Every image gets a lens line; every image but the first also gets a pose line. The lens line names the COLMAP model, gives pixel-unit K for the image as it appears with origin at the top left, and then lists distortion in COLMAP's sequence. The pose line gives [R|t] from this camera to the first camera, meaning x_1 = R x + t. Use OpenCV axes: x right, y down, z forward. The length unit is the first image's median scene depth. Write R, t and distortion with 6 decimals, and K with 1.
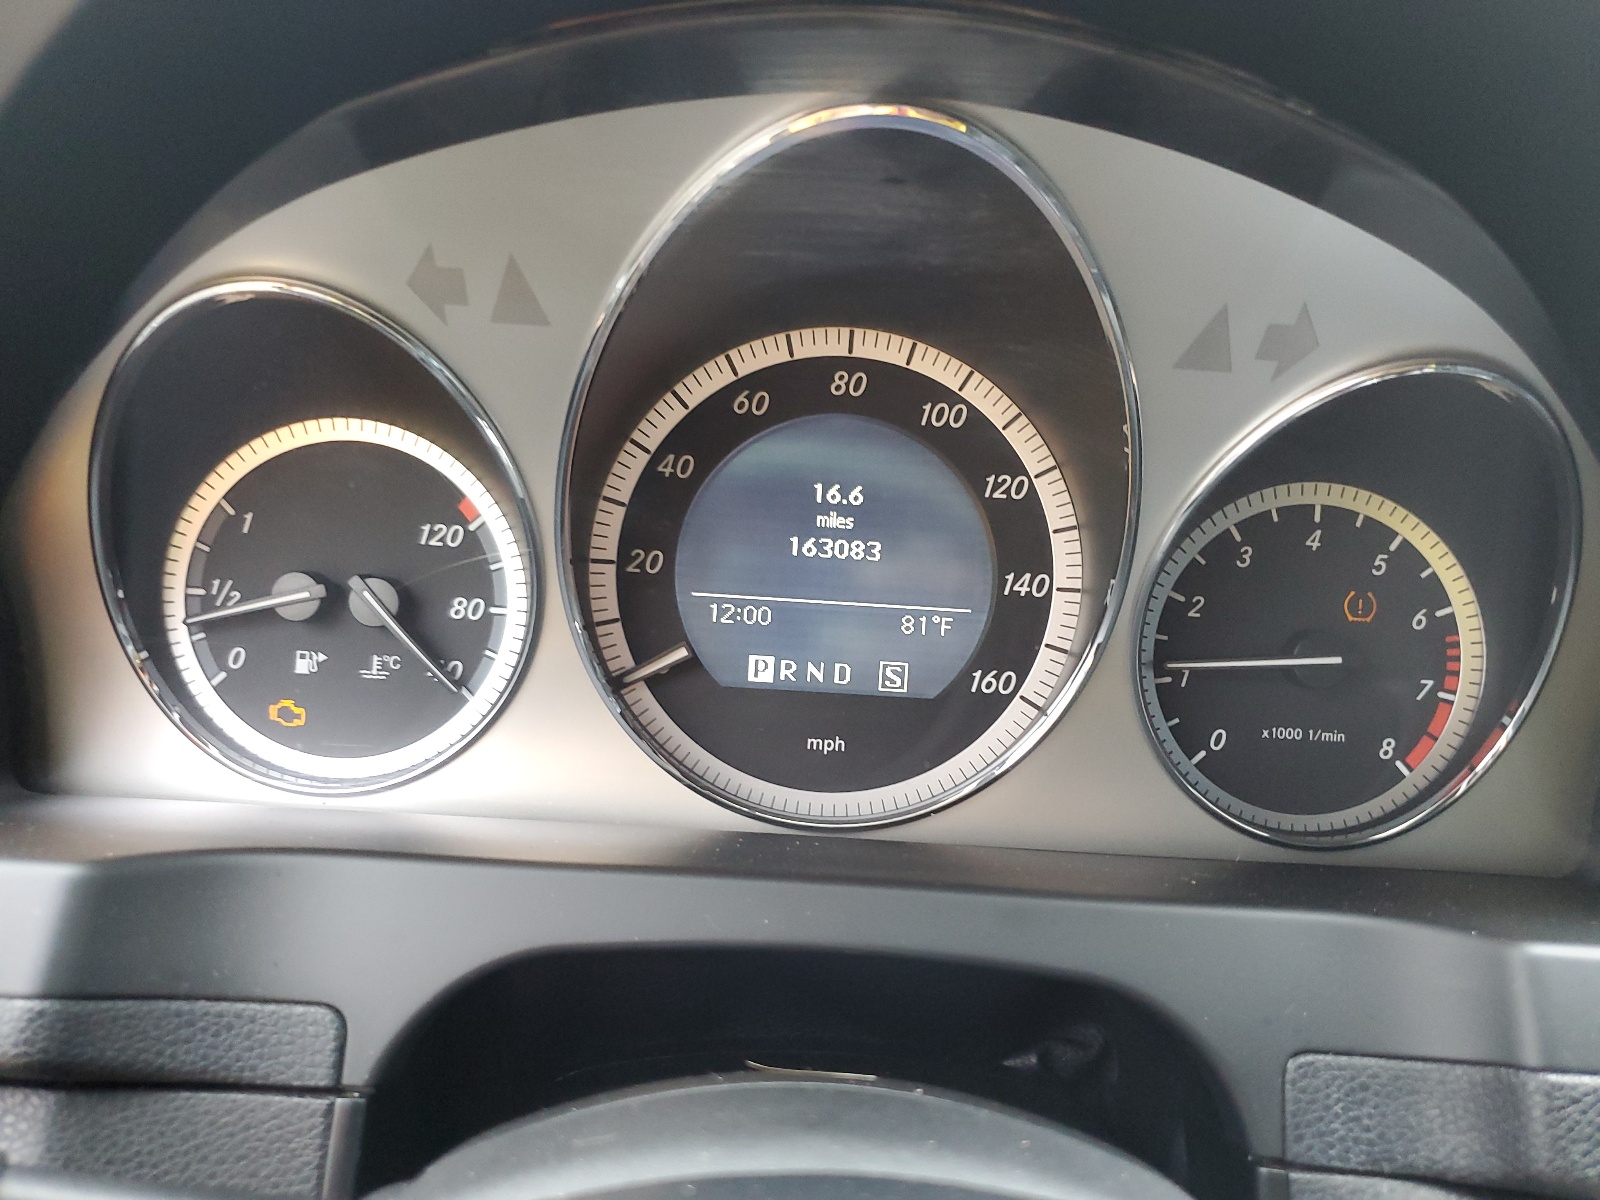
lens RADIAL K [[1211.4, 0, 803.7], [0, 1211.4, 600.9], [0, 0, 1]] dist [-0.004781, -0.002100]
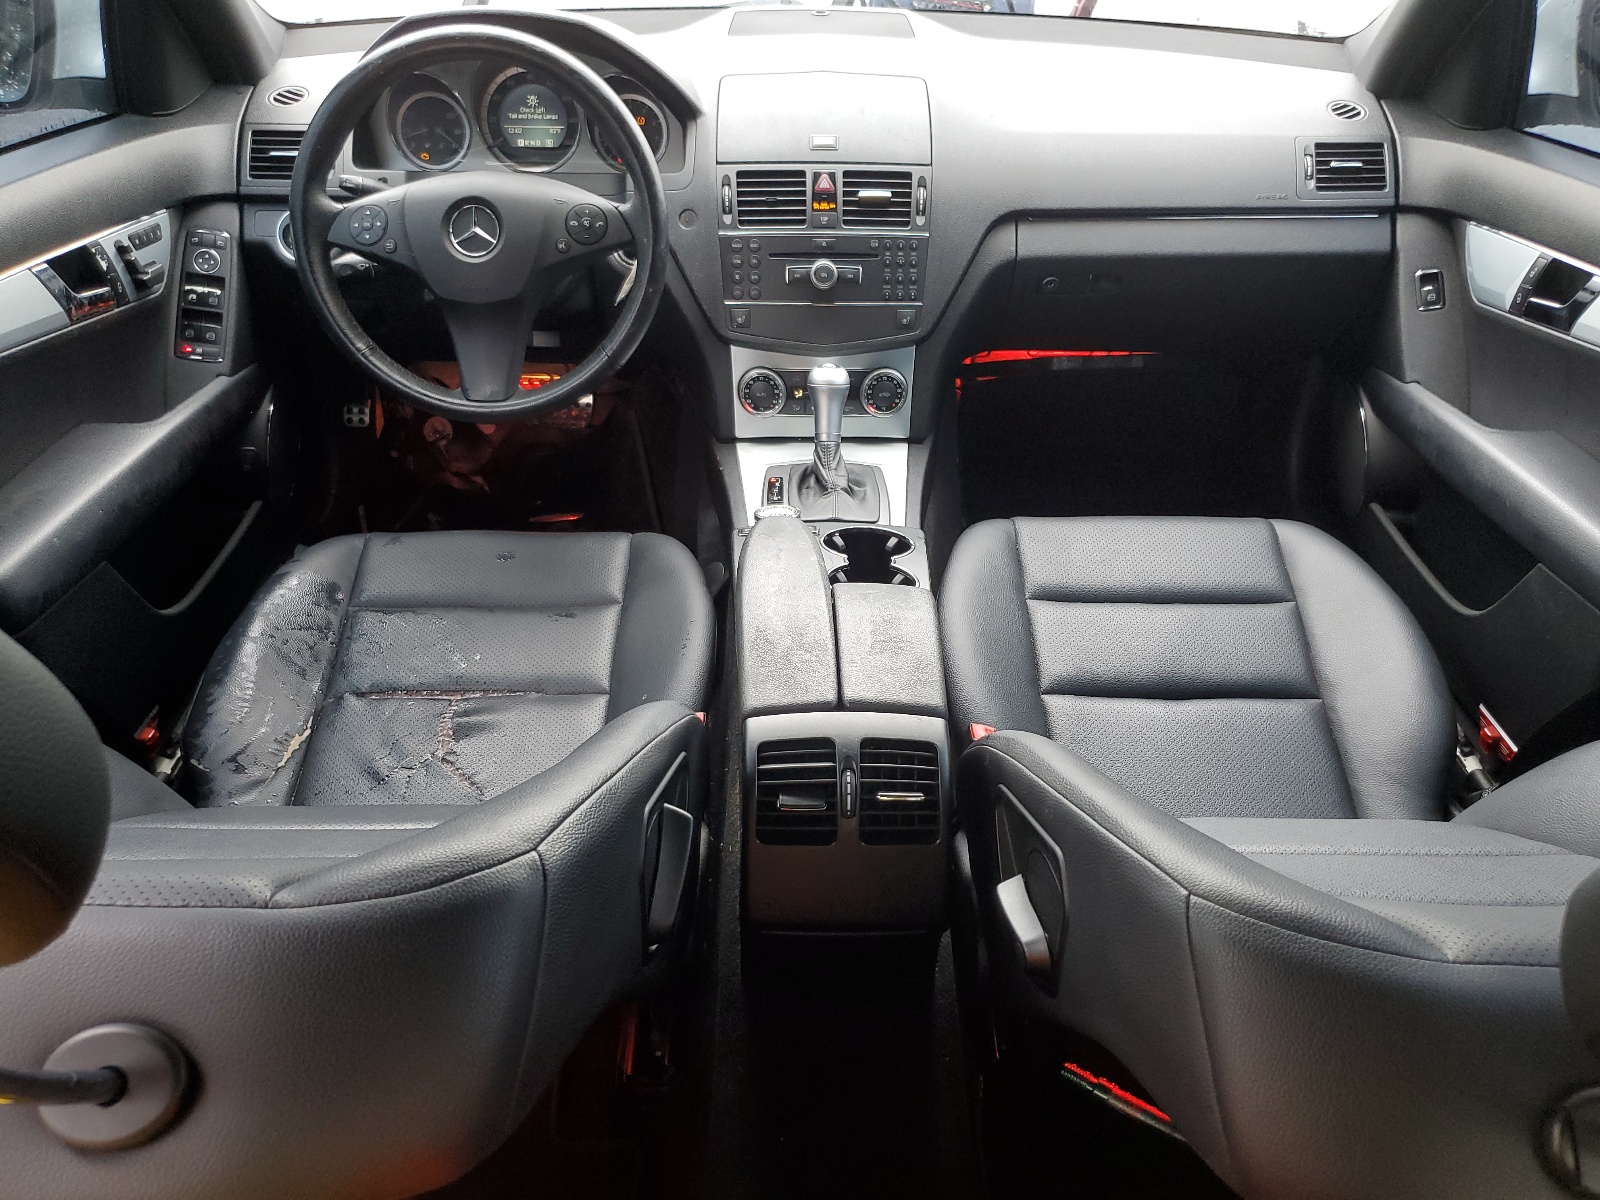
lens RADIAL K [[1211.4, 0, 794.0], [0, 1211.4, 602.1], [0, 0, 1]] dist [-0.004781, -0.002100]
pose [[0.996976, -0.071474, 0.030499, 0.772406], [0.058161, 0.946603, 0.317113, 0.324694], [-0.051536, -0.314380, 0.947897, -4.186222]]
